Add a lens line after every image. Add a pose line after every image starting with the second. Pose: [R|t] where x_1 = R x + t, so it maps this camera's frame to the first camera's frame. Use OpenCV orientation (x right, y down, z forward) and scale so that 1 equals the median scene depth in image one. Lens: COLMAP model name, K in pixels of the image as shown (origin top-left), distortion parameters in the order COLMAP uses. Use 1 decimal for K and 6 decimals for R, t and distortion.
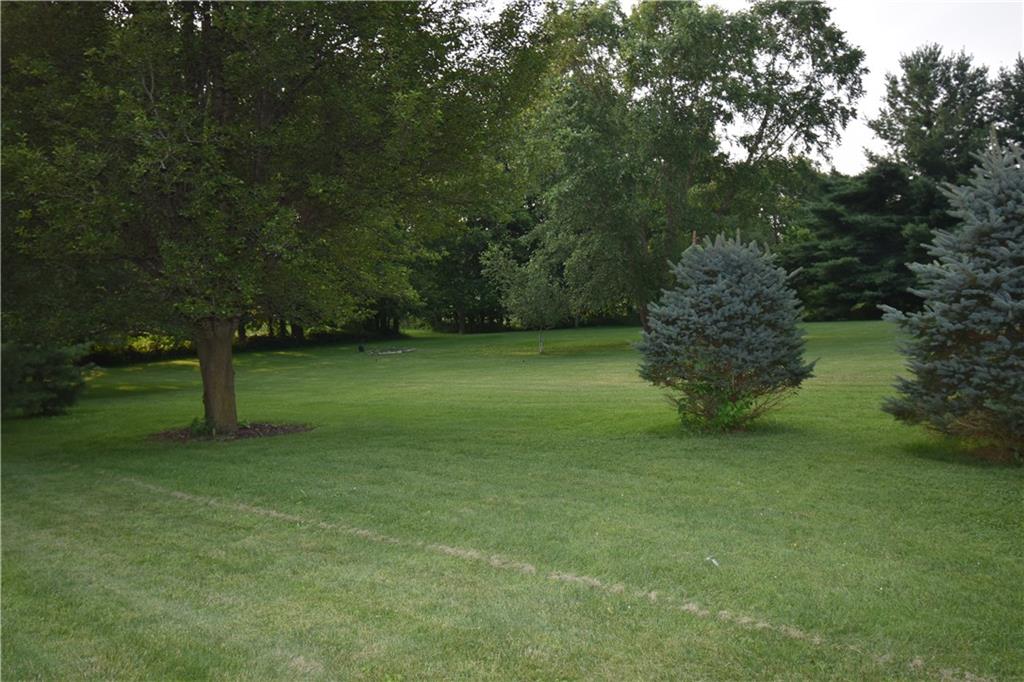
lens RADIAL K [[873.1, 0, 512.0], [0, 873.1, 341.0], [0, 0, 1]] dist [-0.005956, -0.004732]
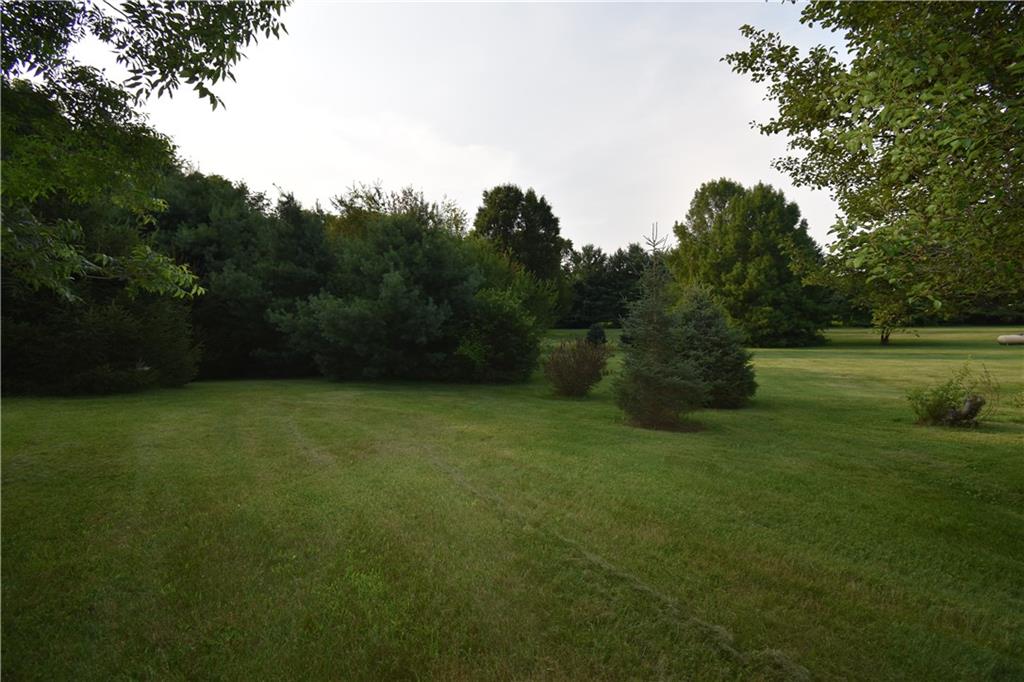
lens RADIAL K [[443.2, 0, 516.0], [0, 443.2, 337.1], [0, 0, 1]] dist [-0.003487, -0.000314]
pose [[0.944992, 0.015795, 0.326711, -0.313815], [-0.019441, 0.999780, 0.007898, -0.003093], [-0.326514, -0.013815, 0.945091, -0.469377]]
